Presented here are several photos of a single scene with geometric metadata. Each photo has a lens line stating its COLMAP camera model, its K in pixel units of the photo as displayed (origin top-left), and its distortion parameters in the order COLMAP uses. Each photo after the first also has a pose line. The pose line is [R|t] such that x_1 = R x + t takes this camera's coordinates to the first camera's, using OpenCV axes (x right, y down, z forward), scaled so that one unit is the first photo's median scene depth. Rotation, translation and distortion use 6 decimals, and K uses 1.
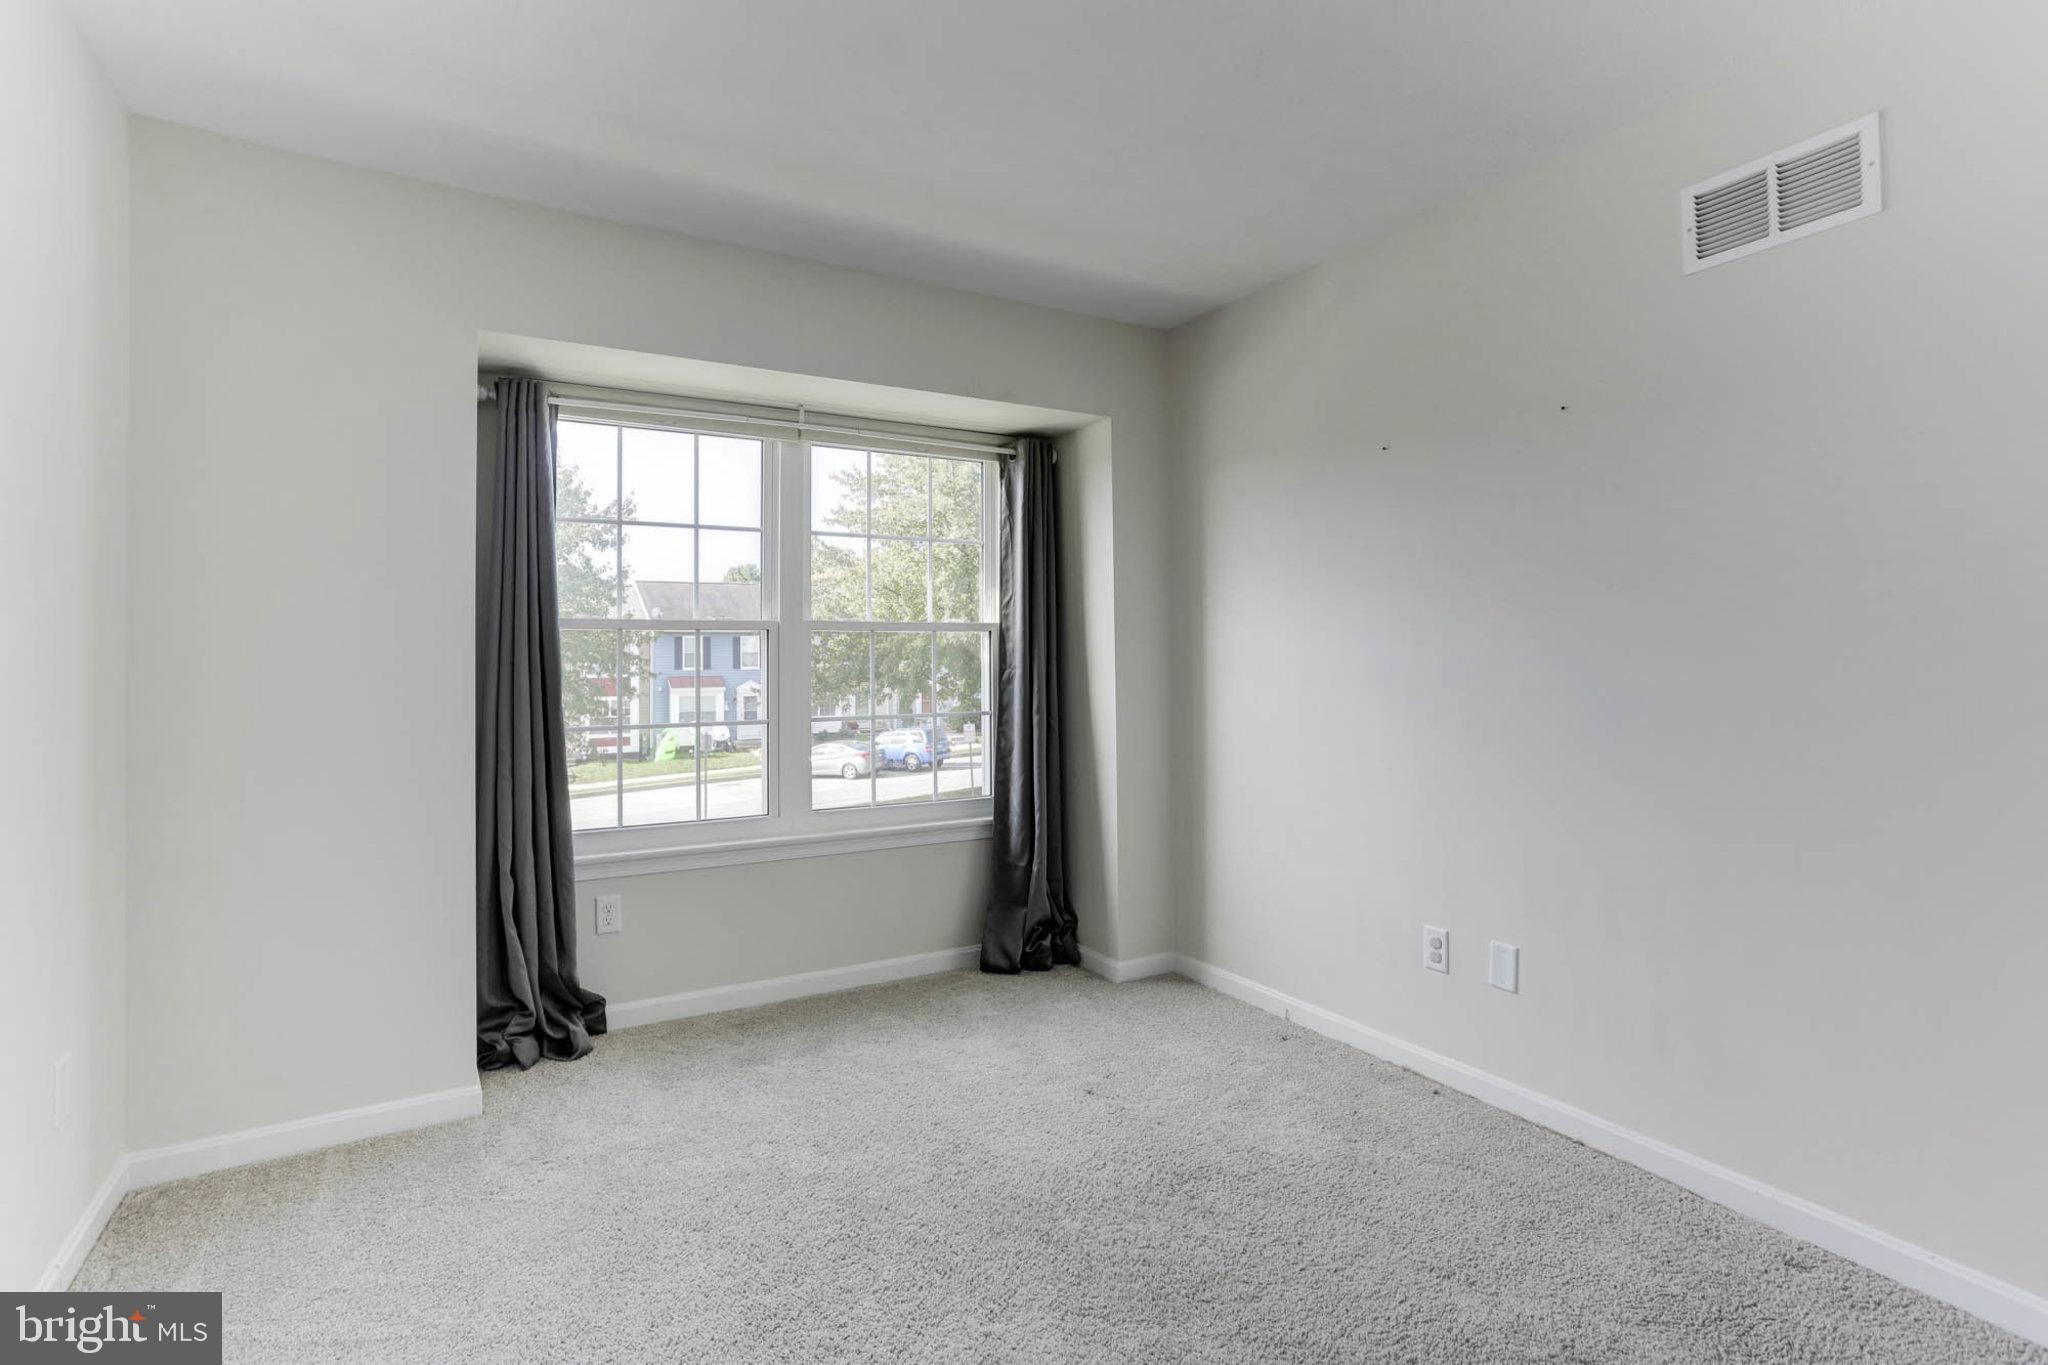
lens RADIAL K [[1000.7, 0, 1024.9], [0, 1000.7, 661.3], [0, 0, 1]] dist [-0.047531, 0.029924]
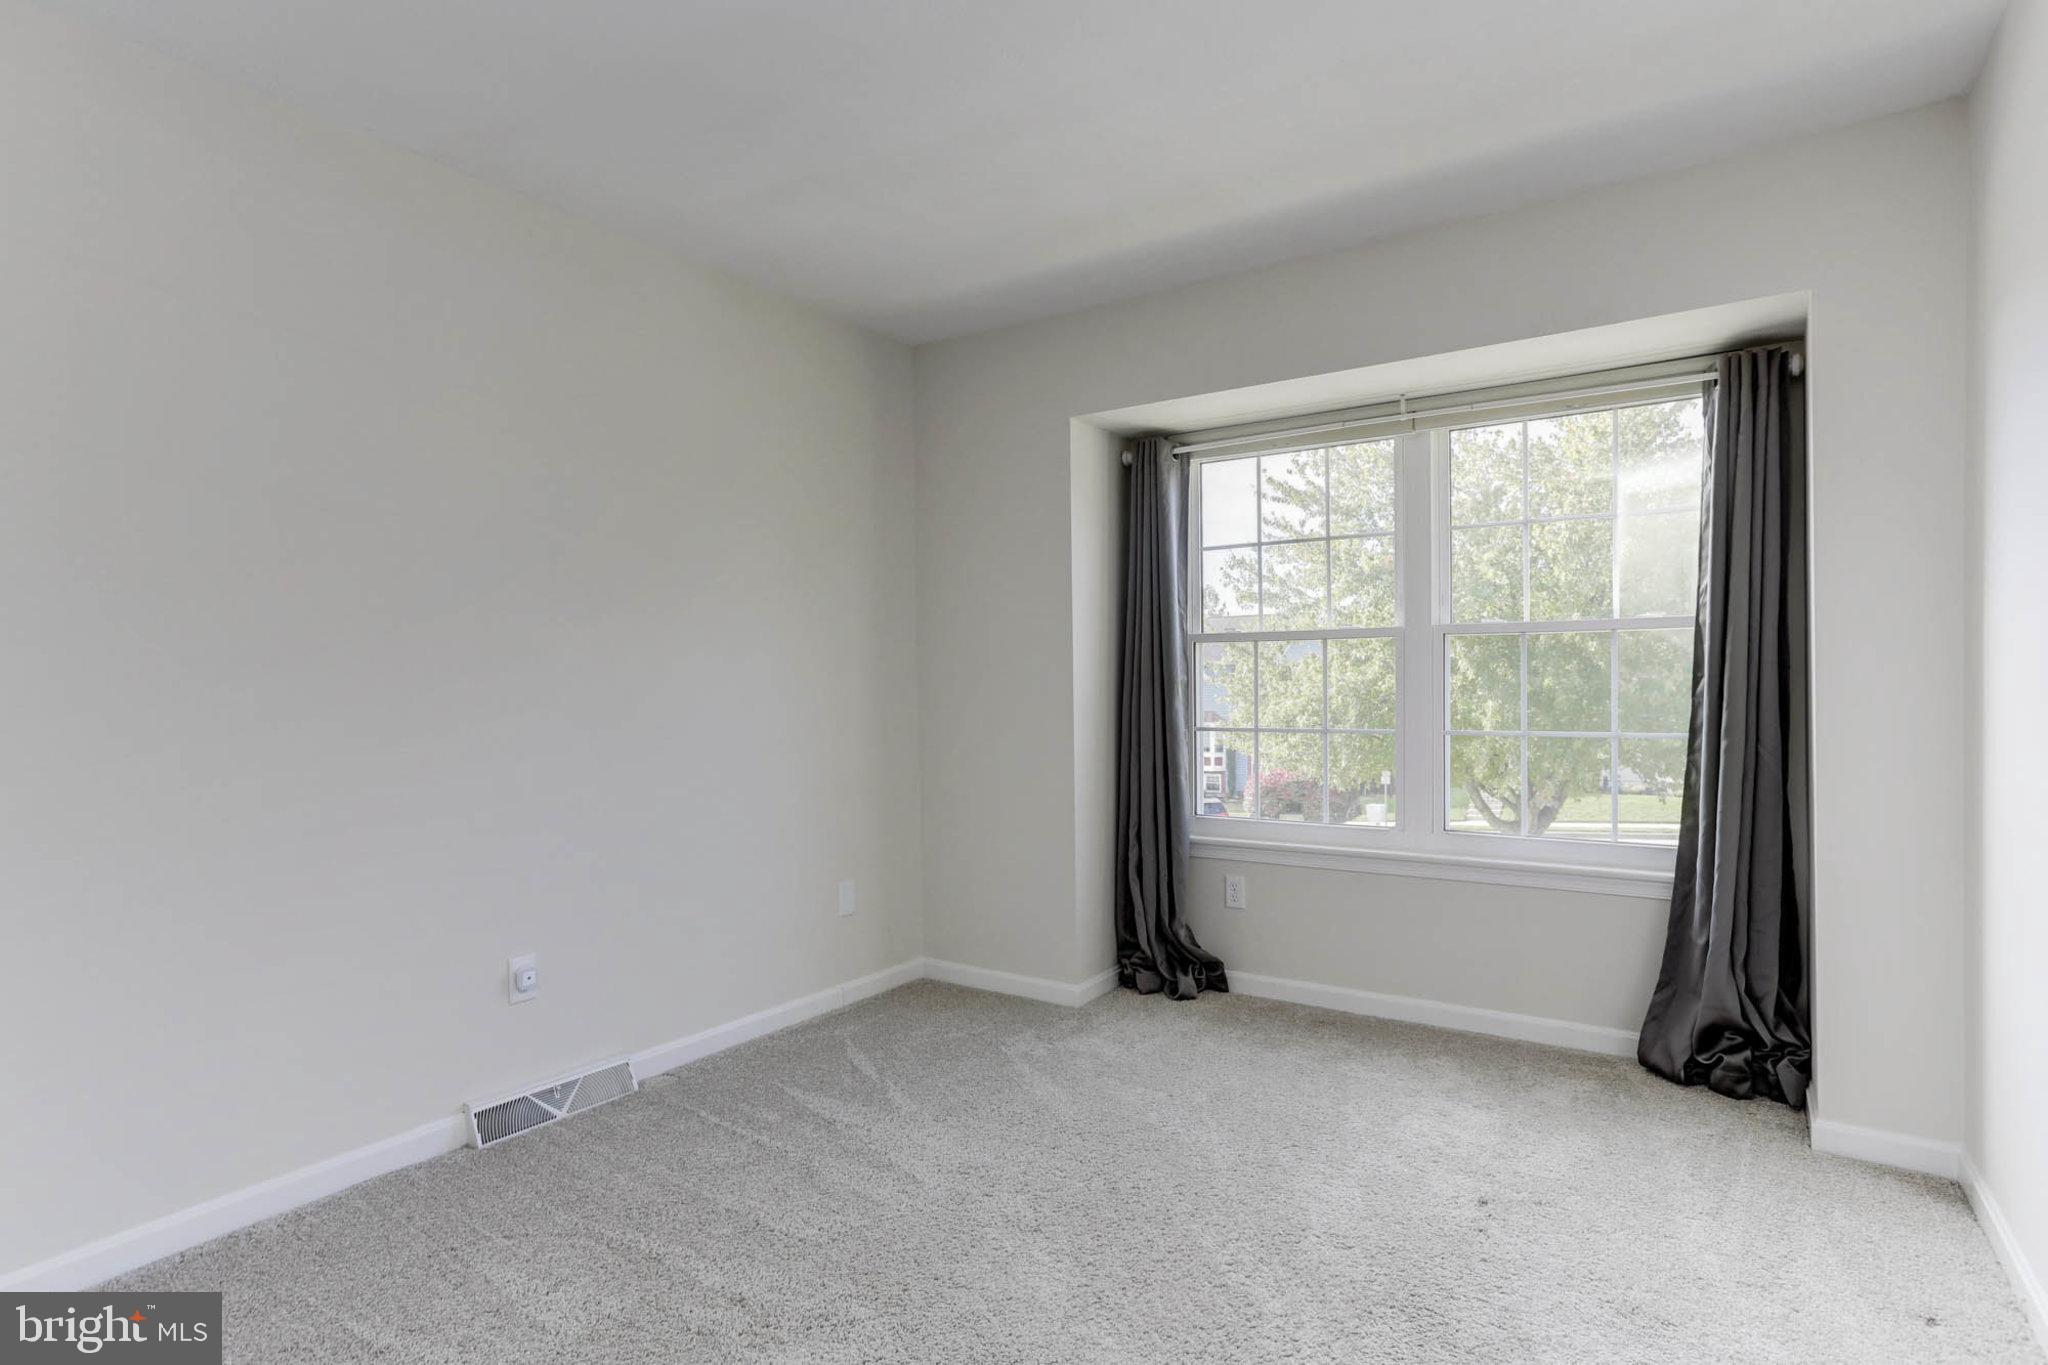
lens RADIAL K [[1050.3, 0, 1024.5], [0, 1050.3, 739.4], [0, 0, 1]] dist [-0.049699, 0.038025]
pose [[0.418340, 0.049197, -0.906957, 0.560548], [0.003080, 0.998449, 0.055580, 0.011312], [0.908285, -0.026045, 0.417540, 0.277044]]
